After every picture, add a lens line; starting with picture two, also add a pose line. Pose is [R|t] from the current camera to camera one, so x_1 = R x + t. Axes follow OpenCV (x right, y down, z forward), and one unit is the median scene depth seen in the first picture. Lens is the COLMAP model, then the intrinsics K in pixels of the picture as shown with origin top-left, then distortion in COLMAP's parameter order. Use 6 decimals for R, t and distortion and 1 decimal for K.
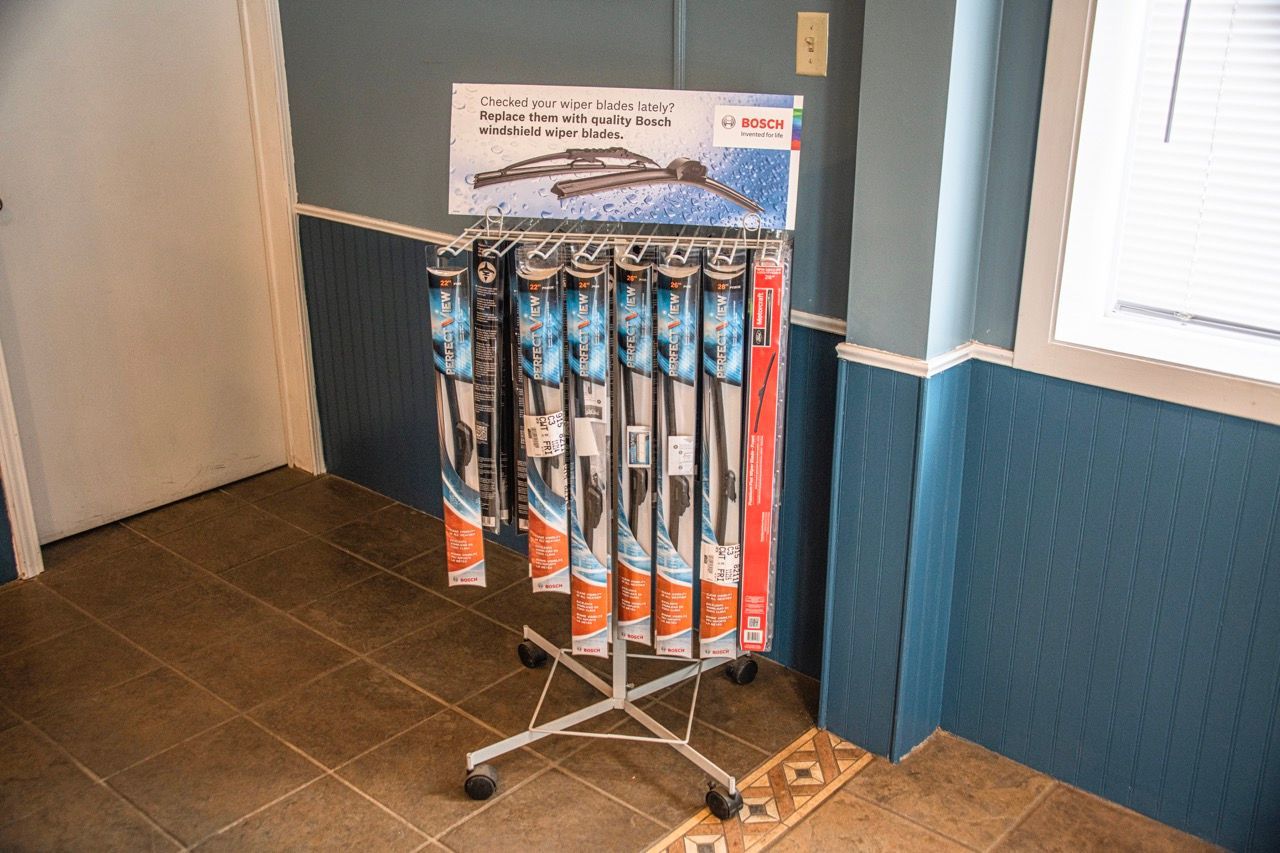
lens RADIAL K [[1327.6, 0, 640.0], [0, 1327.6, 426.5], [0, 0, 1]] dist [-0.112295, 0.412907]
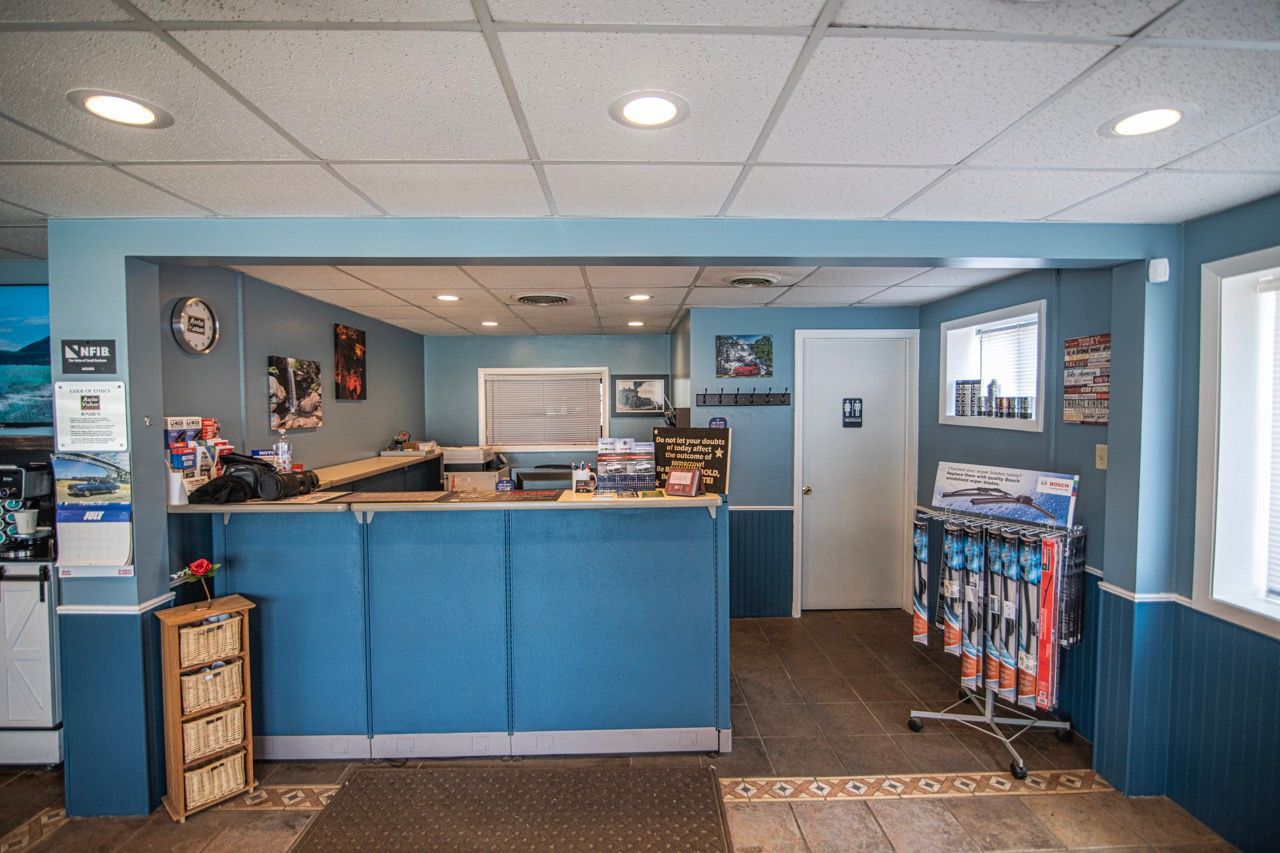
lens RADIAL K [[593.0, 0, 642.8], [0, 593.0, 421.1], [0, 0, 1]] dist [-0.025059, 0.003676]
pose [[0.683894, 0.024862, -0.729158, 0.351978], [-0.258732, 0.942728, -0.210526, 0.096829], [0.682164, 0.332634, 0.651159, -0.314049]]
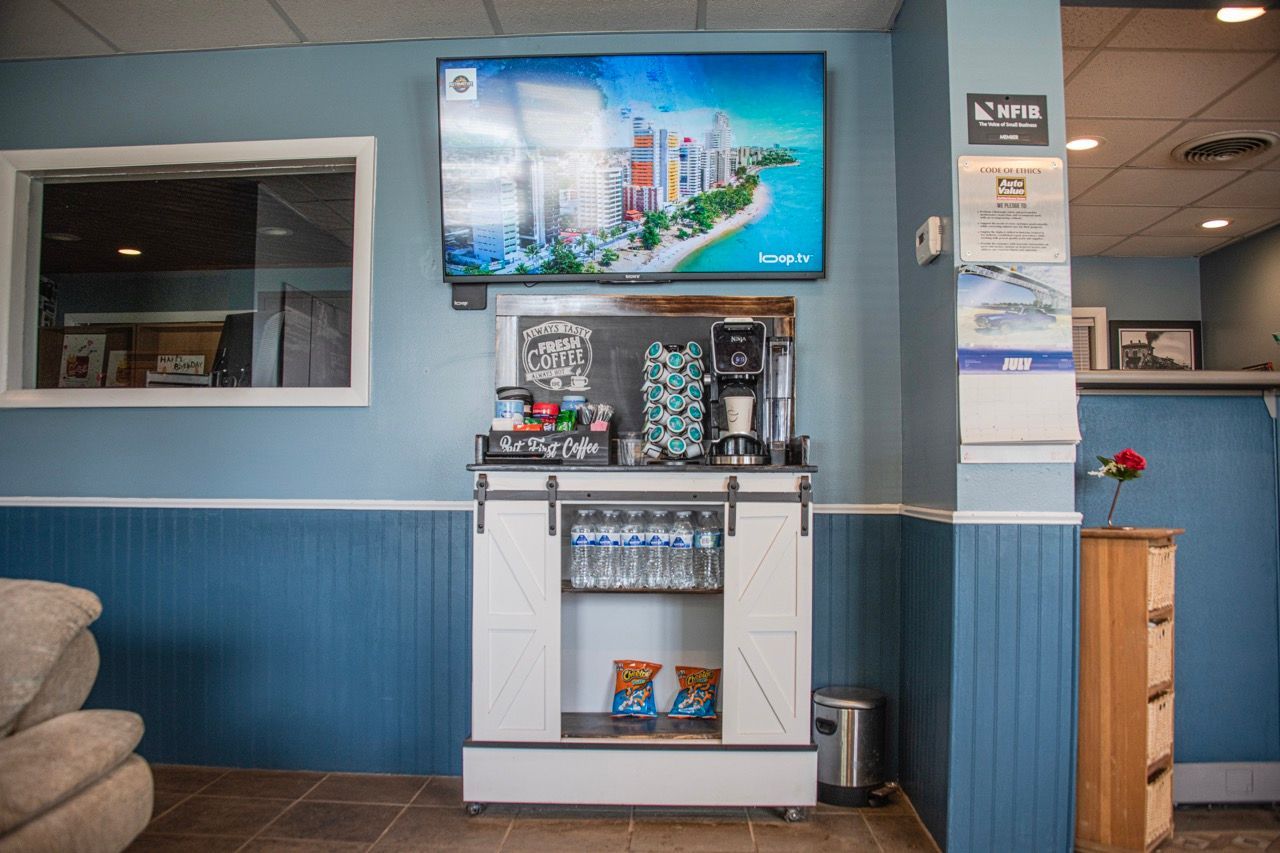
lens RADIAL K [[1009.3, 0, 642.9], [0, 1009.3, 434.5], [0, 0, 1]] dist [-0.127015, 0.012128]
pose [[0.626333, -0.027710, -0.779063, -0.361274], [-0.279424, 0.924983, -0.257544, 0.680596], [0.727756, 0.378997, 0.571605, -1.051403]]
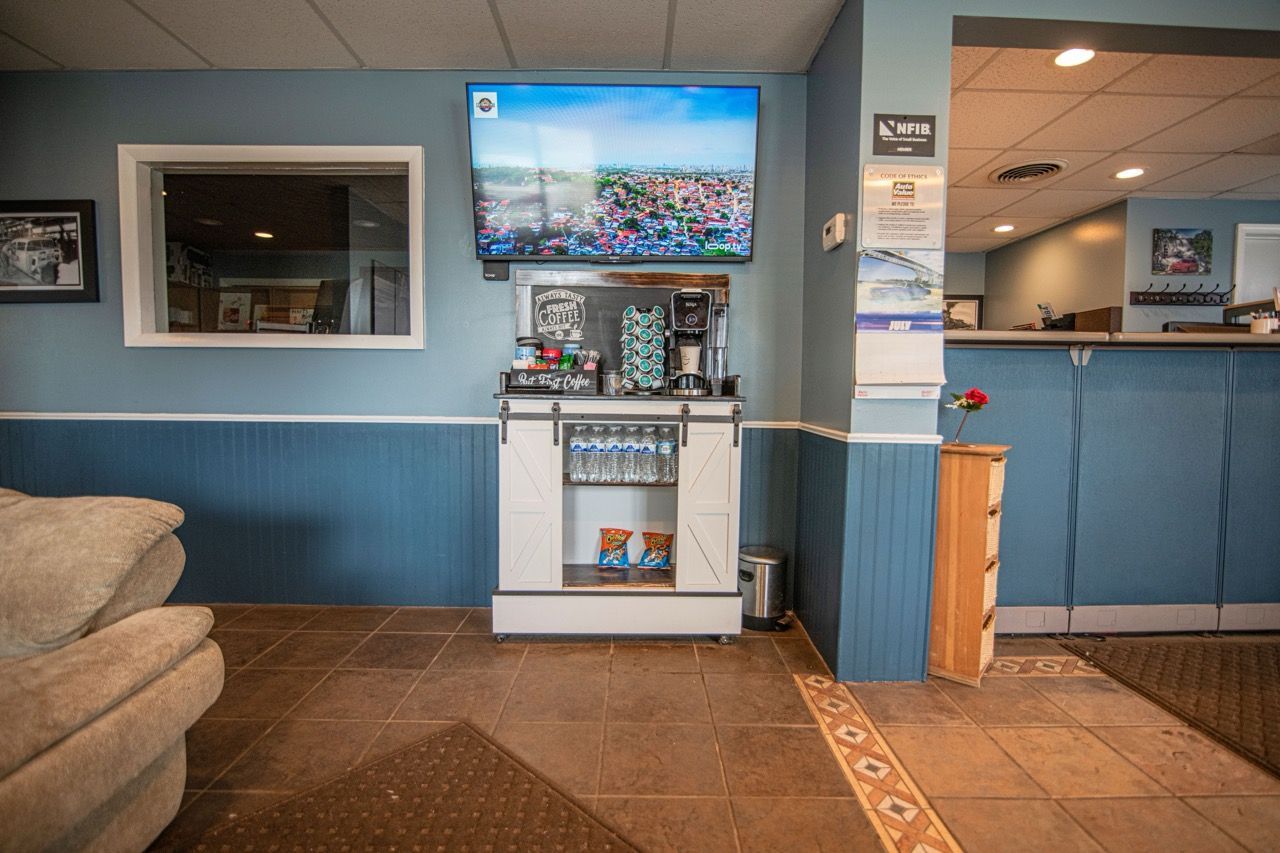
lens RADIAL K [[593.0, 0, 642.8], [0, 593.0, 421.1], [0, 0, 1]] dist [-0.025059, 0.003676]
pose [[0.659828, 0.054641, -0.749427, -0.518367], [-0.277212, 0.944702, -0.175191, 0.614841], [0.698413, 0.323346, 0.638488, -0.951039]]
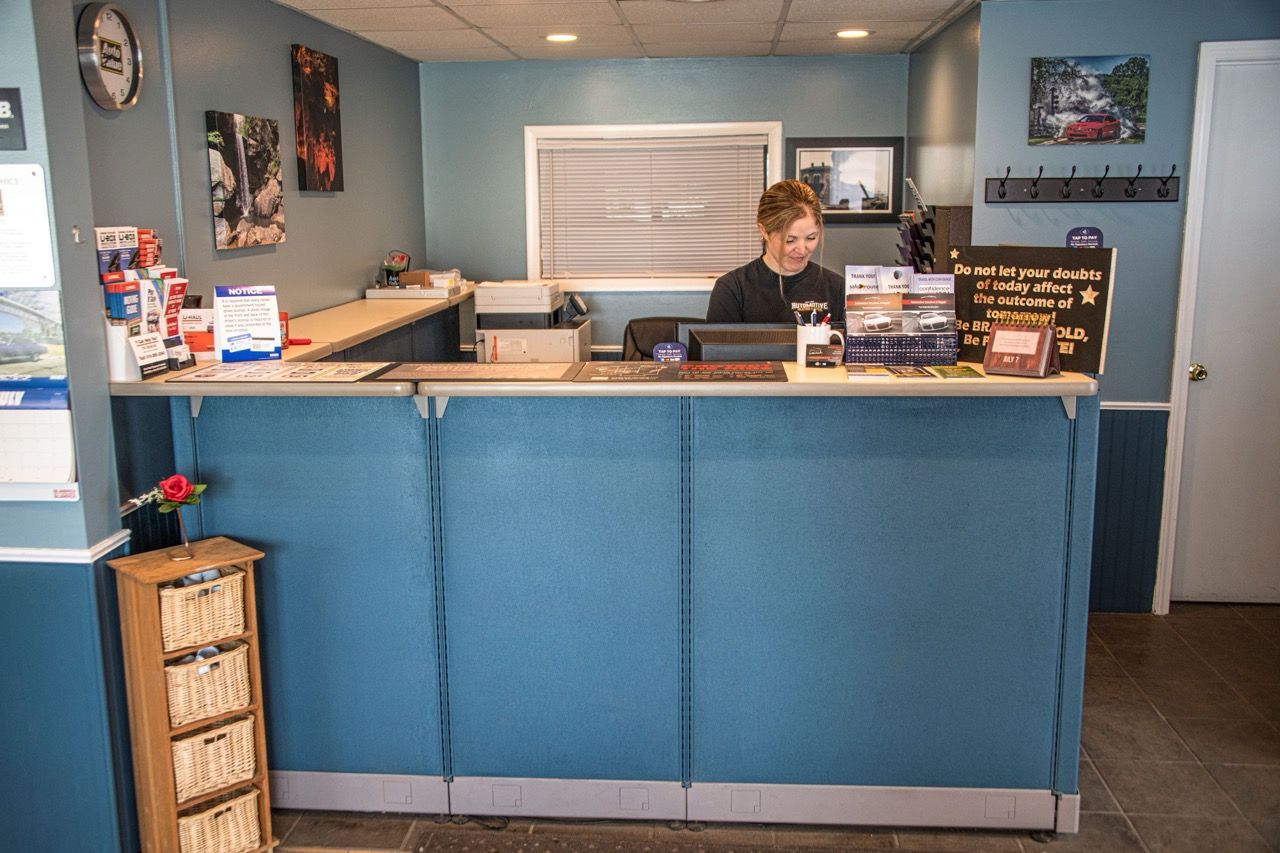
lens RADIAL K [[1207.2, 0, 640.0], [0, 1207.2, 426.5], [0, 0, 1]] dist [-0.082502, 0.143141]
pose [[0.603171, 0.152936, -0.782812, 0.314110], [-0.279511, 0.959738, -0.027867, 0.160058], [0.747033, 0.235613, 0.621634, -0.497861]]
